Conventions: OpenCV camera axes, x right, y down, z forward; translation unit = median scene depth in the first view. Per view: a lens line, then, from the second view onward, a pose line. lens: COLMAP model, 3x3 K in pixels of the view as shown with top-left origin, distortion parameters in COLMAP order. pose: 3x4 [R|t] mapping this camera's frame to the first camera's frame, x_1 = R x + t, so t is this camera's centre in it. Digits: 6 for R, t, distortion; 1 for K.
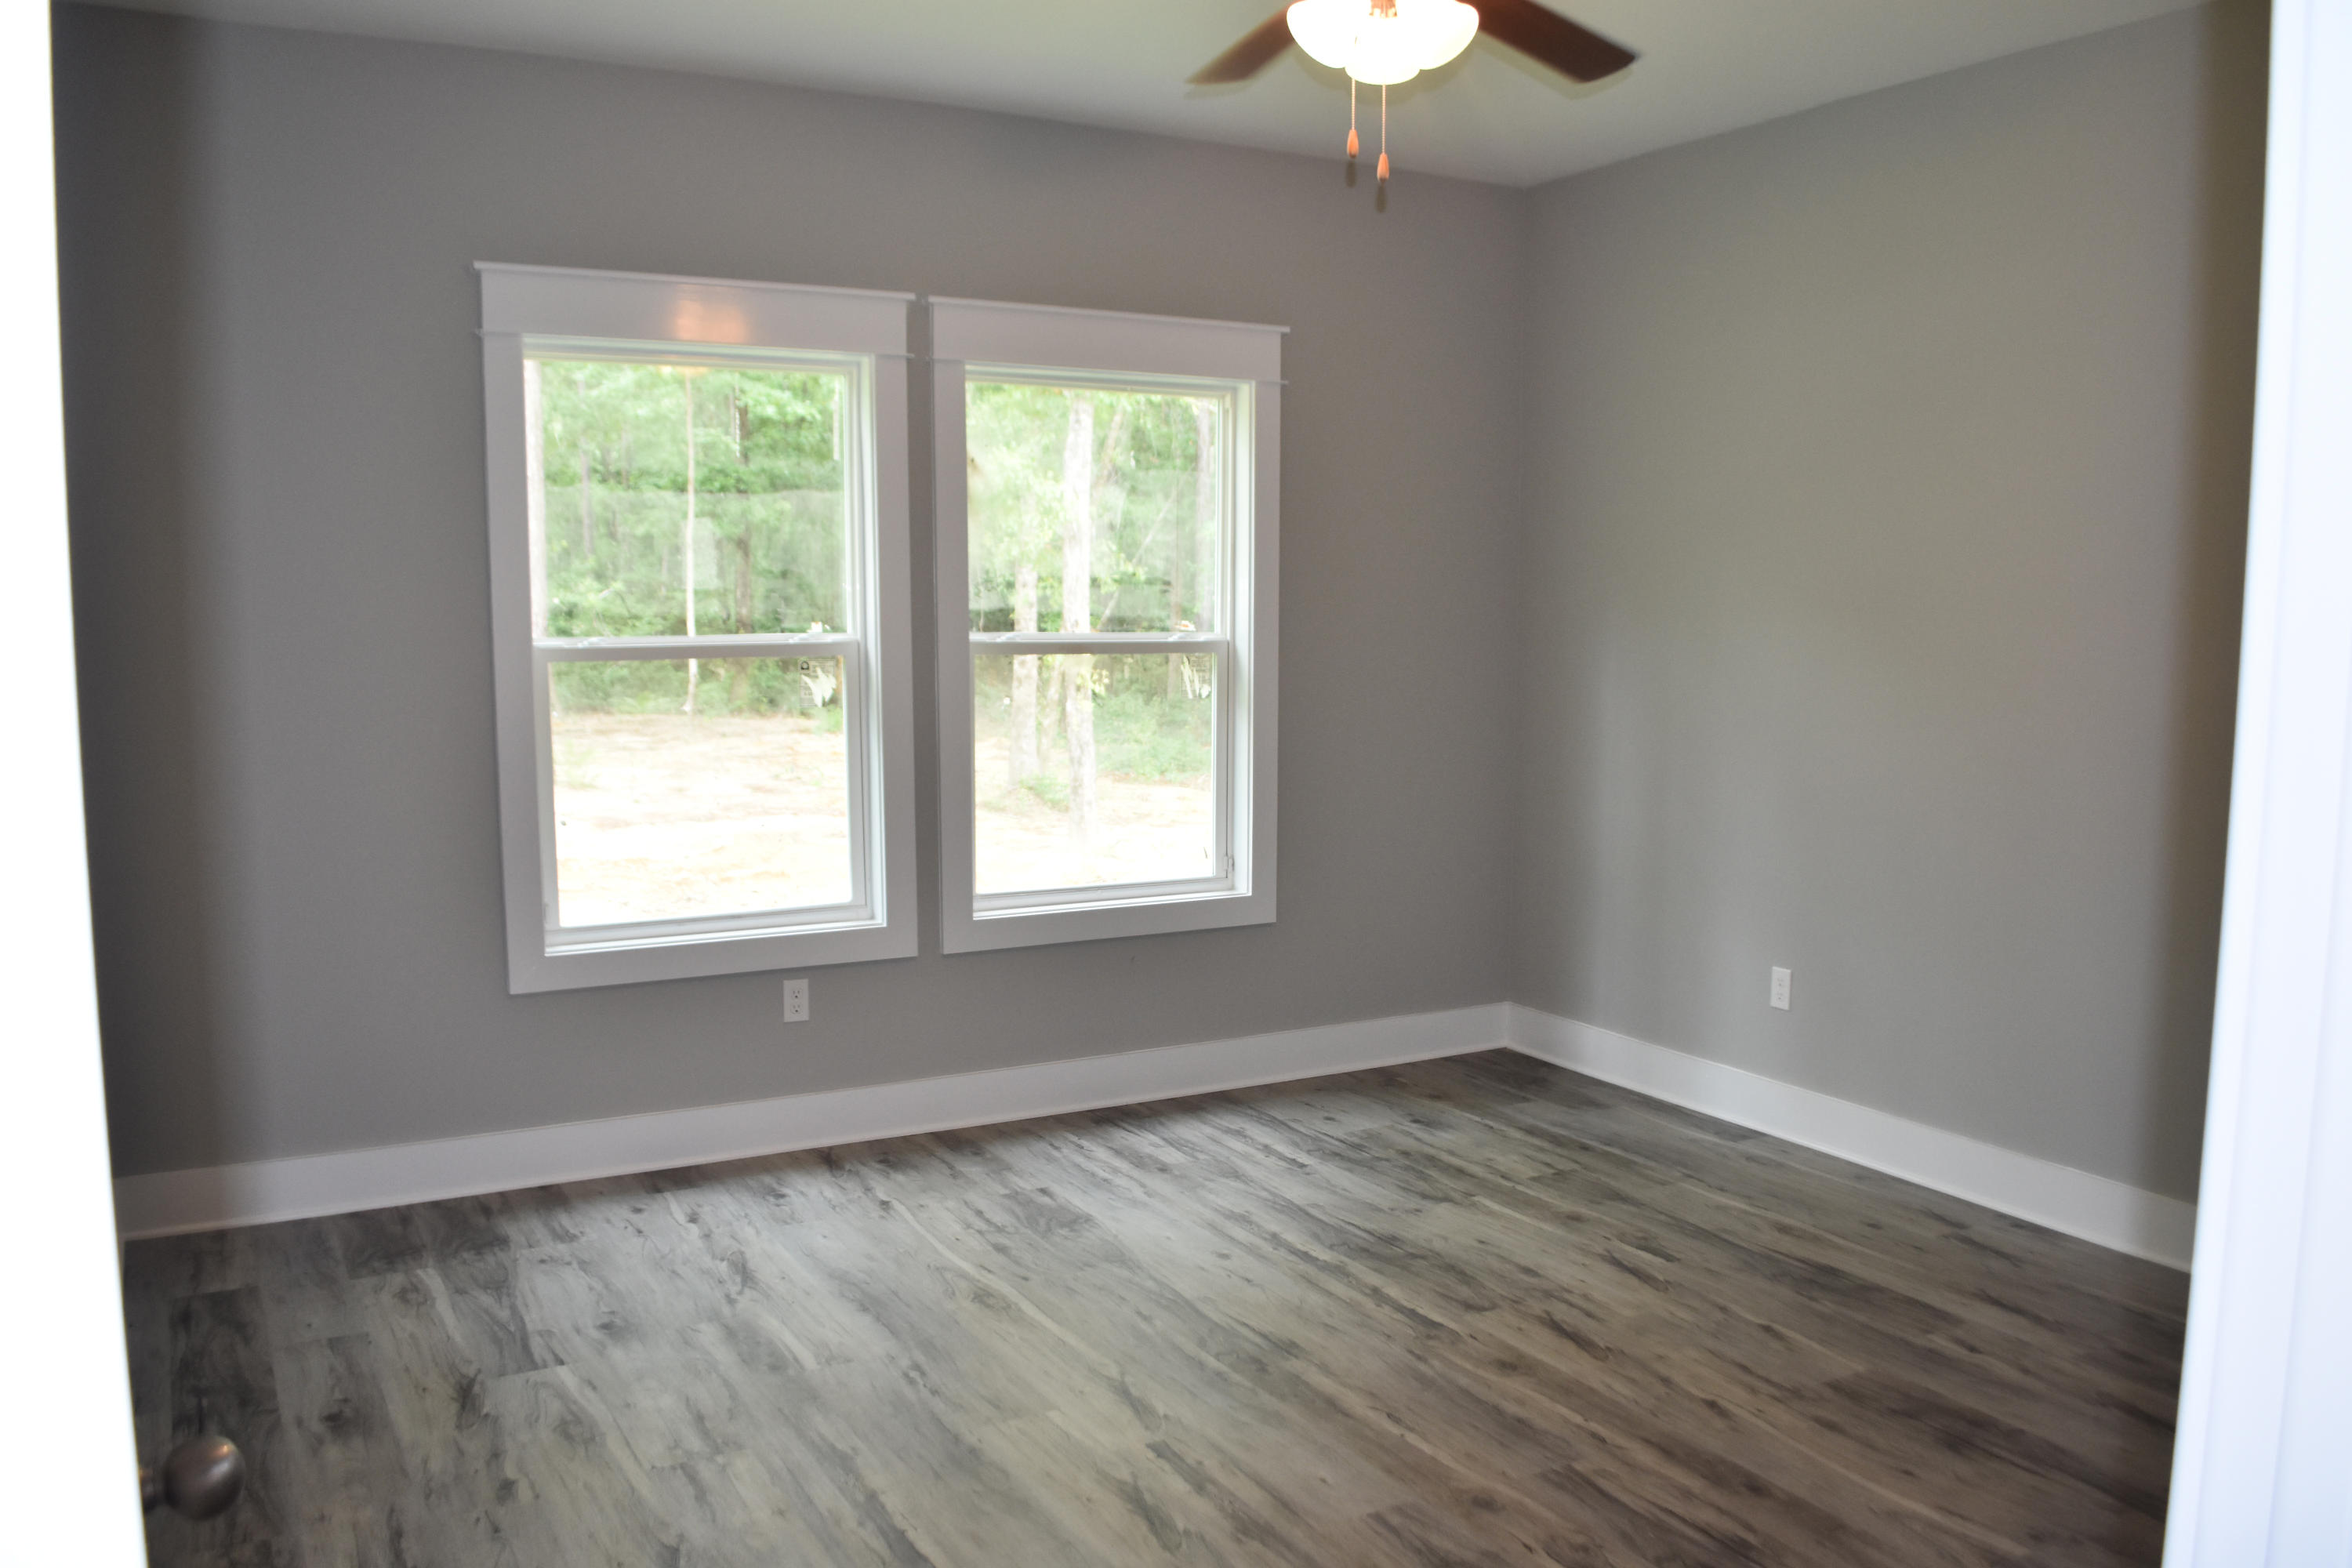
lens RADIAL K [[1850.3, 0, 1184.3], [0, 1850.3, 830.7], [0, 0, 1]] dist [-0.085841, 0.012402]
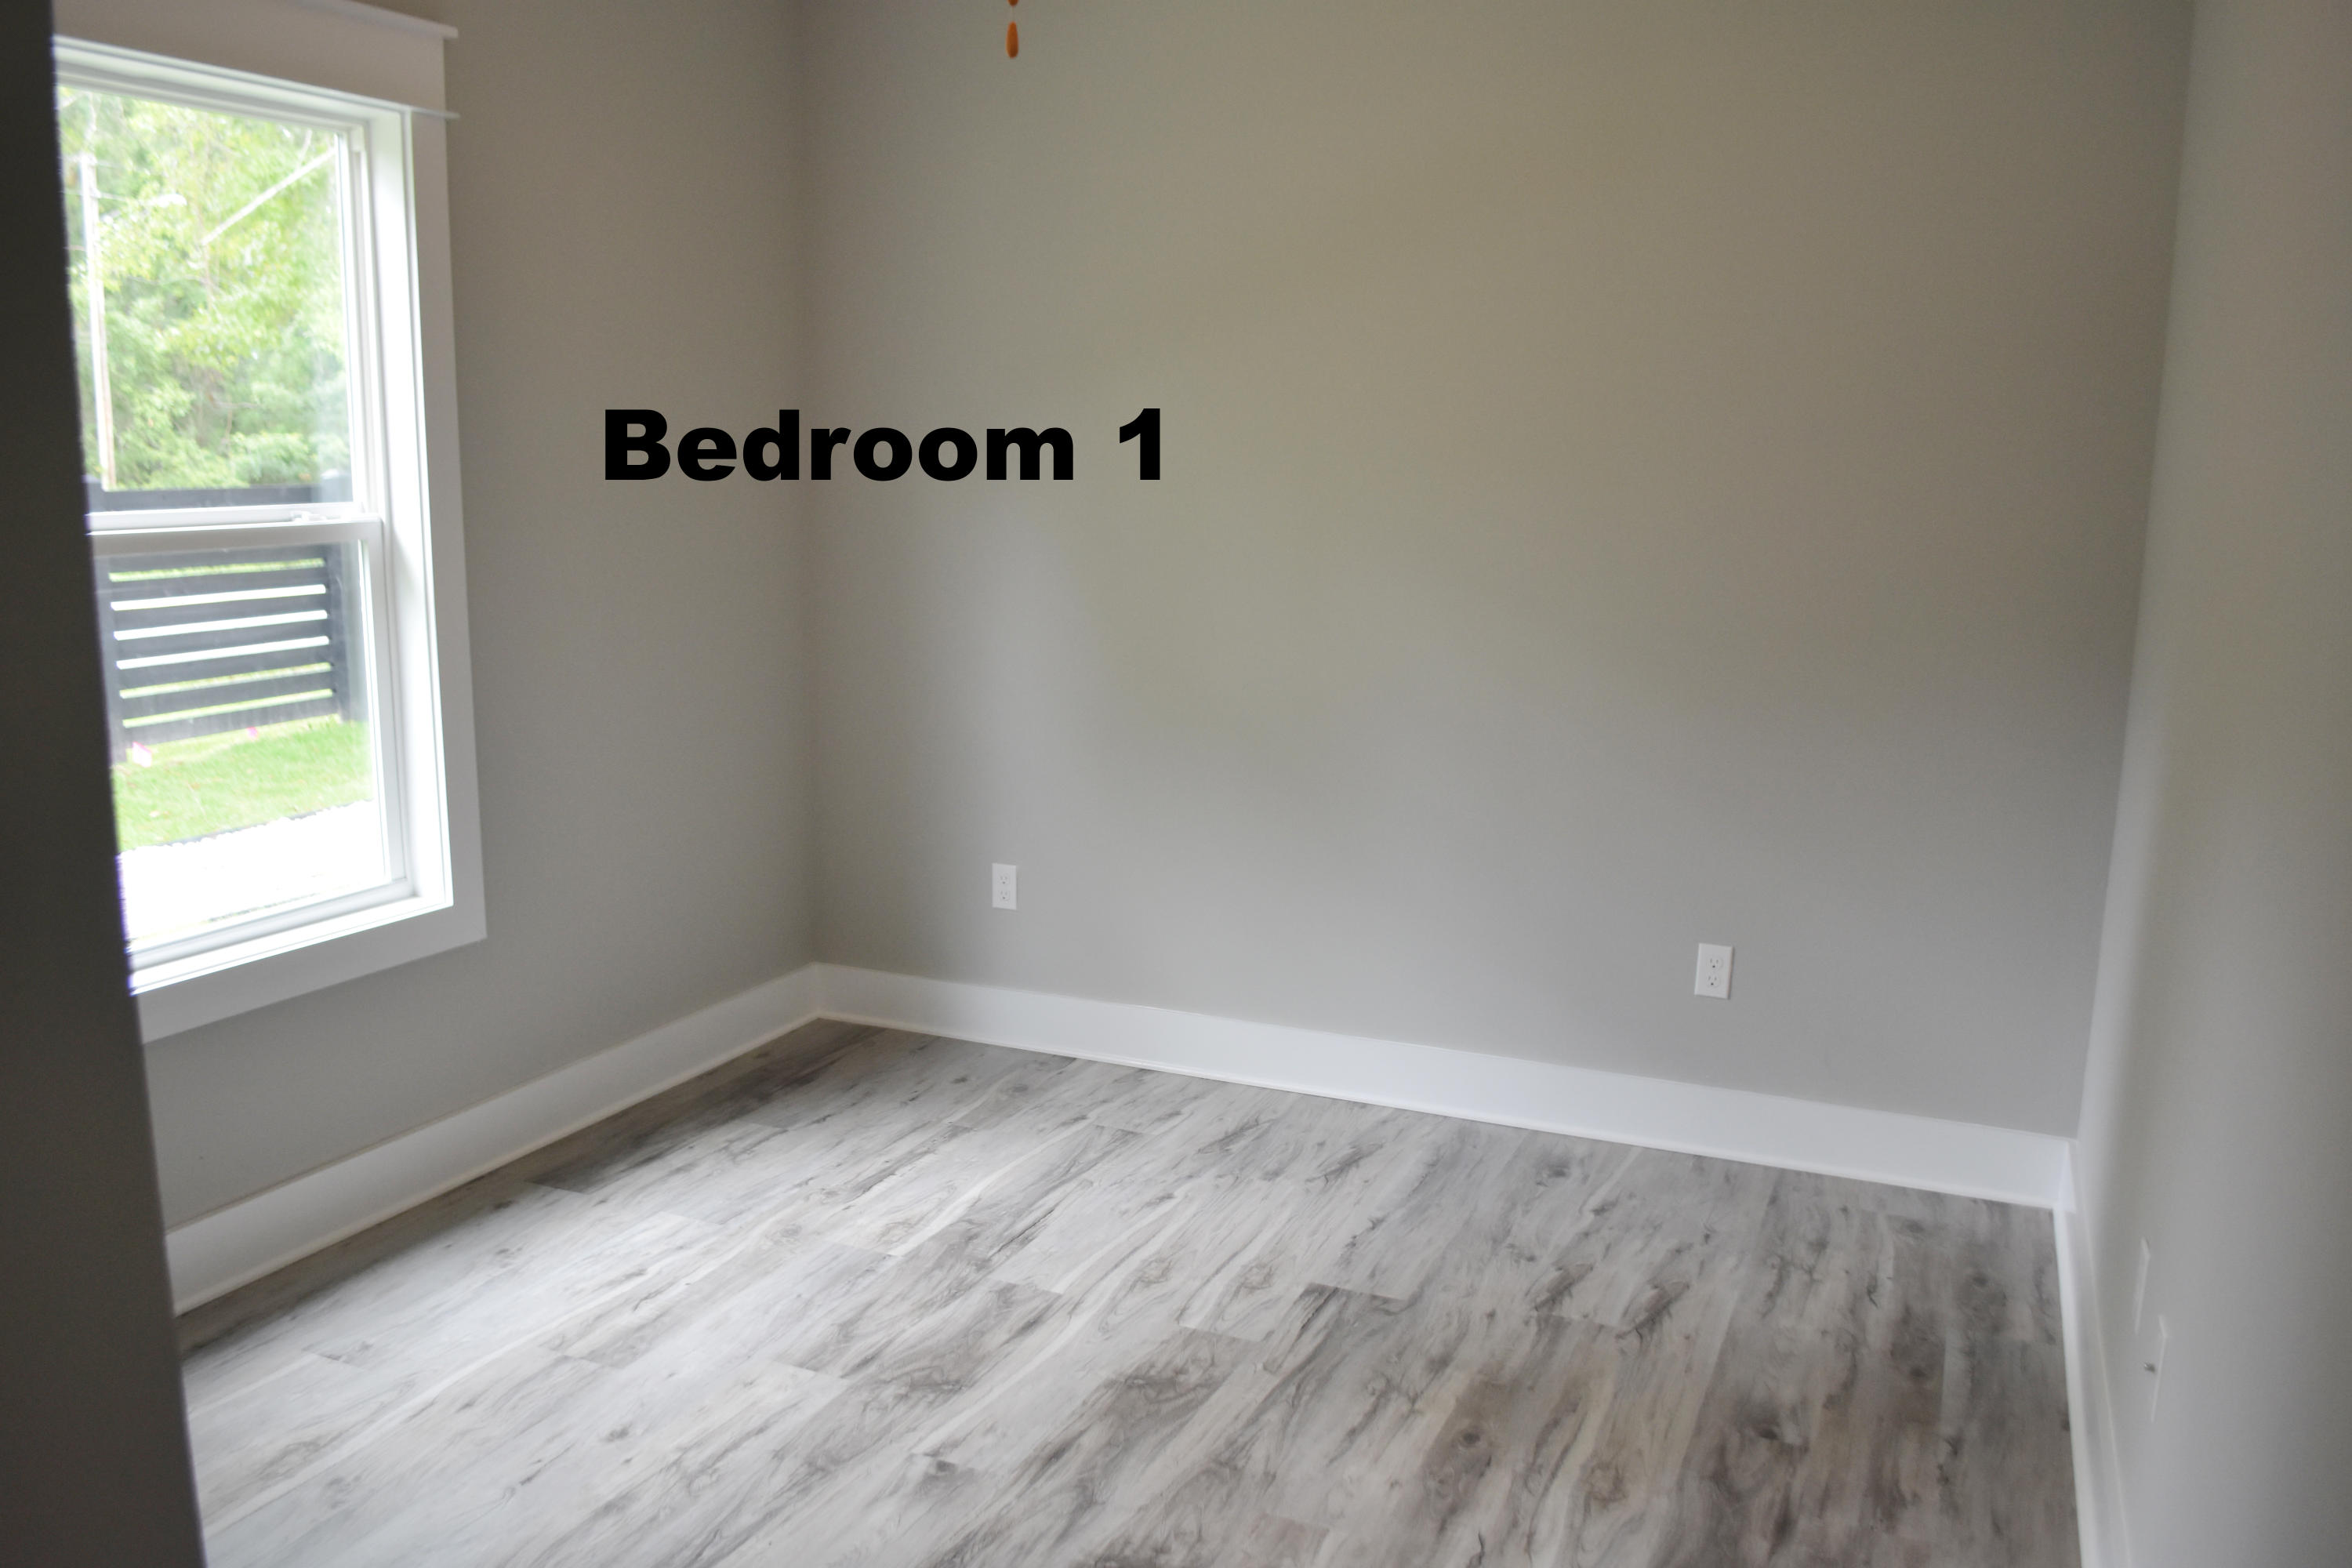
lens RADIAL K [[1850.3, 0, 1184.3], [0, 1850.3, 830.7], [0, 0, 1]] dist [-0.085841, 0.012402]
pose [[-0.603046, -0.159594, 0.781579, -0.970632], [0.088308, 0.960404, 0.264246, -0.207992], [-0.792803, 0.228372, -0.565075, 1.706884]]
